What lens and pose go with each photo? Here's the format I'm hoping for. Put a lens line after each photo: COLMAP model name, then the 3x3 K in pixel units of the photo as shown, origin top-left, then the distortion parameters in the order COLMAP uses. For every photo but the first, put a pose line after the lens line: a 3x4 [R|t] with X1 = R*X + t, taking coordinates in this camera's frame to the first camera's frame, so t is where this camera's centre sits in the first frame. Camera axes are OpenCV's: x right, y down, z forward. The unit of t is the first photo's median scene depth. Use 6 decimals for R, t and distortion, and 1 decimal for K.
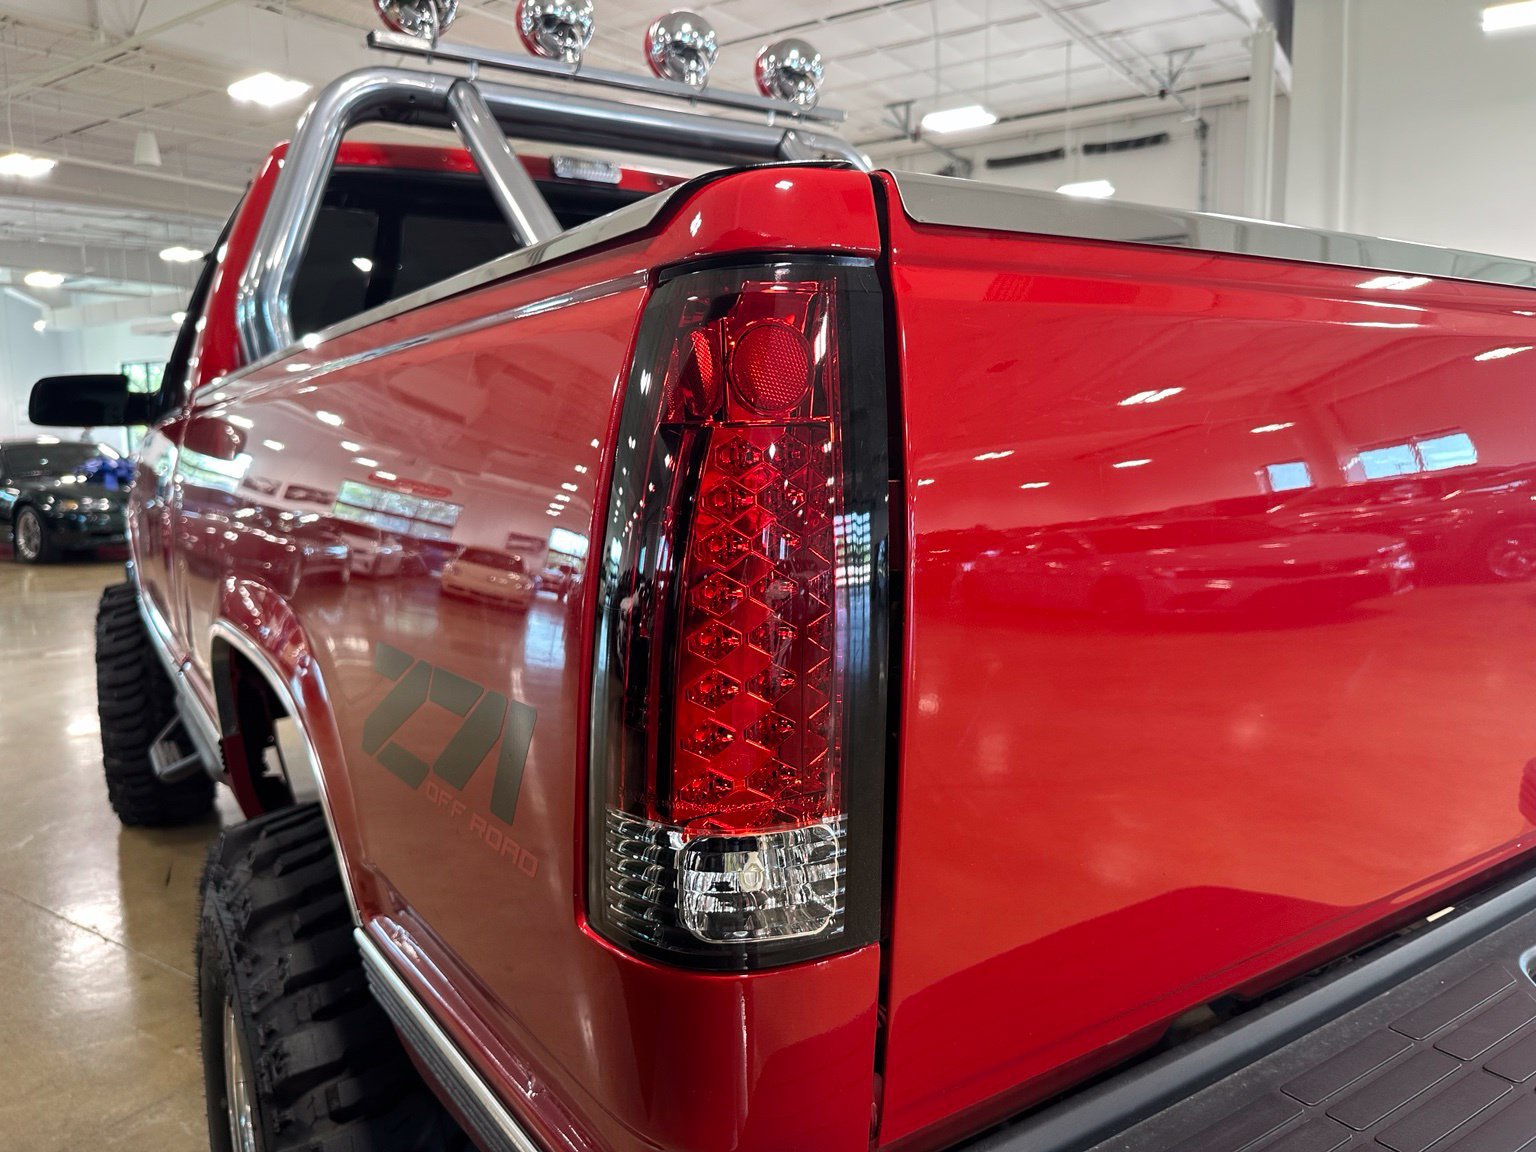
lens RADIAL K [[1091.1, 0, 775.4], [0, 1091.1, 571.7], [0, 0, 1]] dist [-0.005982, -0.009508]
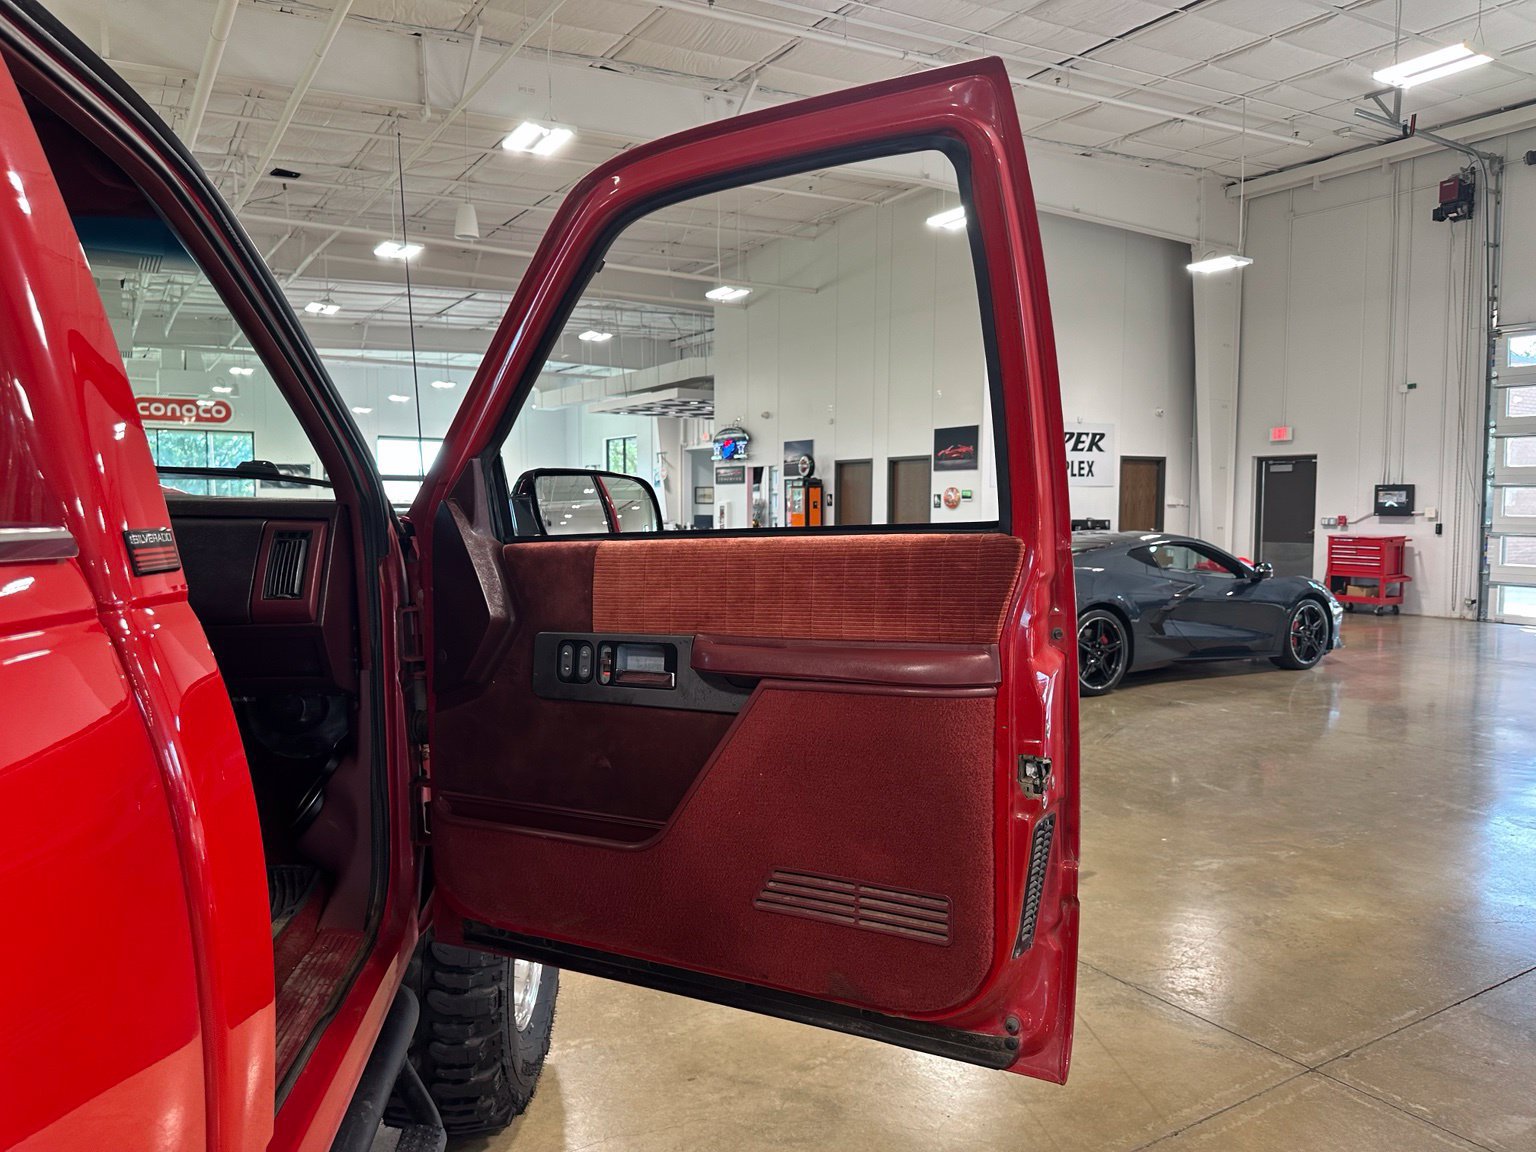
lens RADIAL K [[1075.9, 0, 760.5], [0, 1075.9, 571.6], [0, 0, 1]] dist [0.072569, -0.116577]
pose [[0.901856, 0.045398, -0.429645, 0.077131], [-0.073014, 0.996175, -0.048001, -0.038298], [0.425823, 0.074660, 0.901721, 0.205748]]
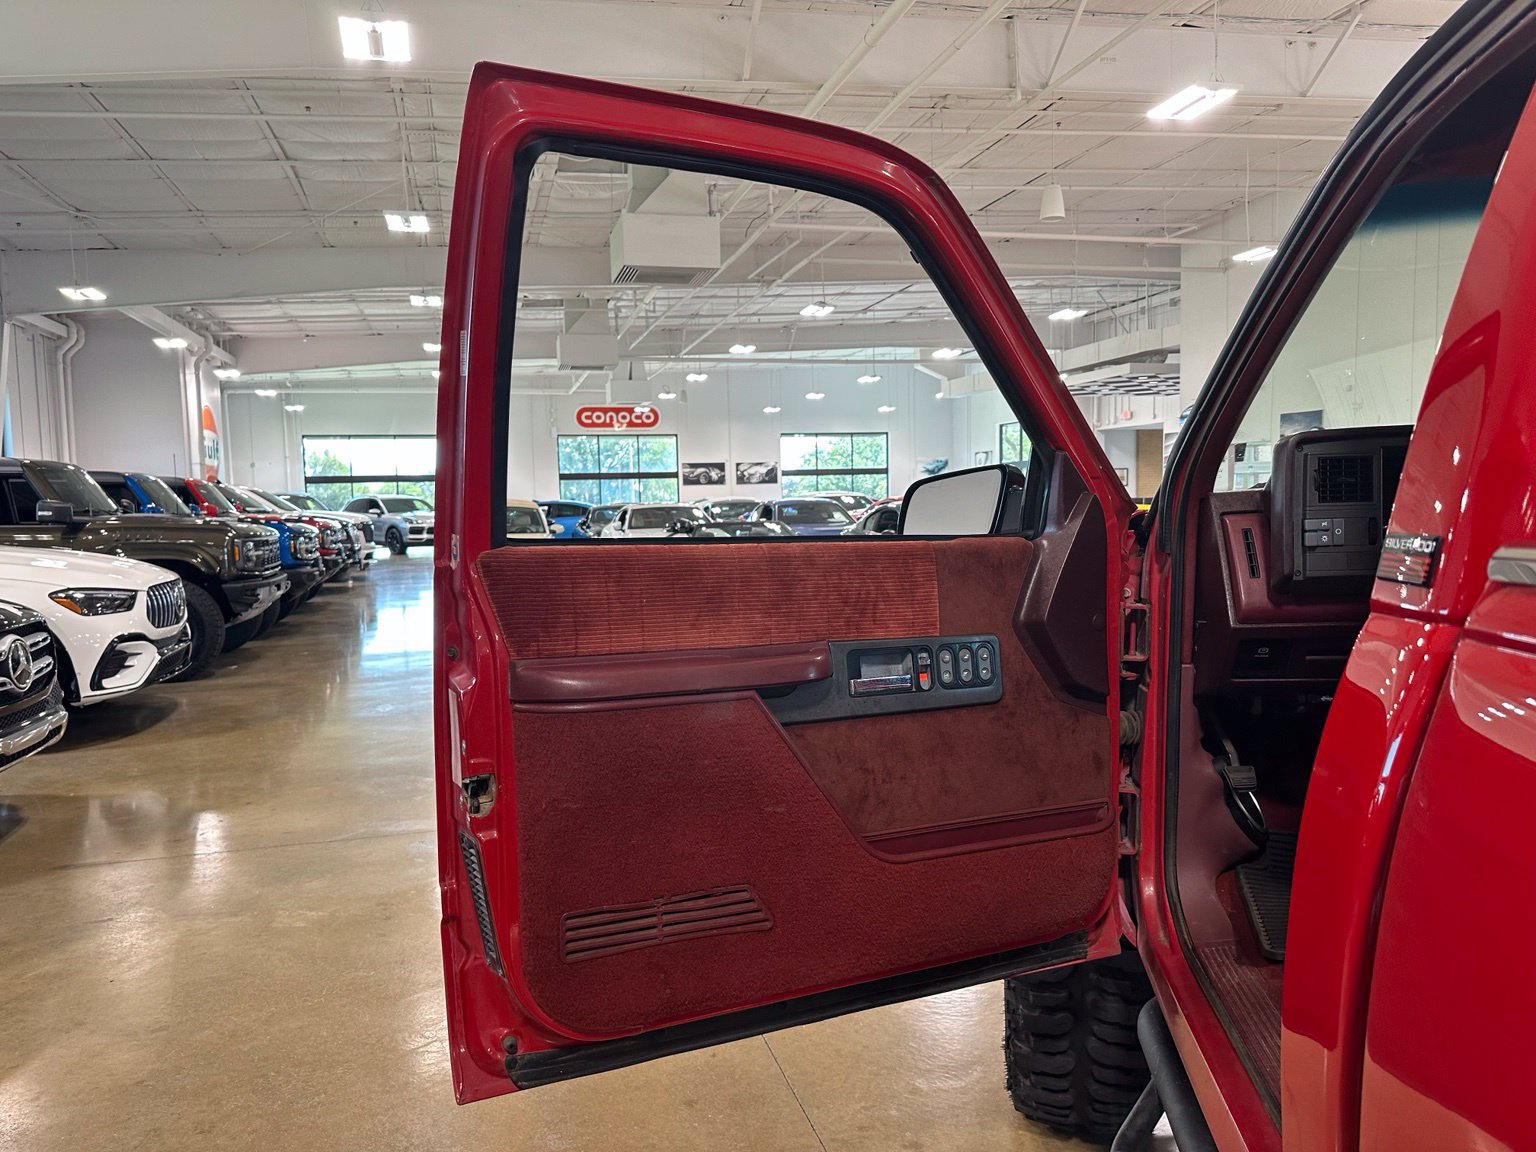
lens RADIAL K [[1072.6, 0, 762.6], [0, 1072.6, 578.6], [0, 0, 1]] dist [0.134320, -0.216160]
pose [[0.735131, 0.048734, -0.676171, -0.079998], [-0.074004, 0.997221, -0.008583, -0.024276], [0.673874, 0.056349, 0.736695, 0.108798]]
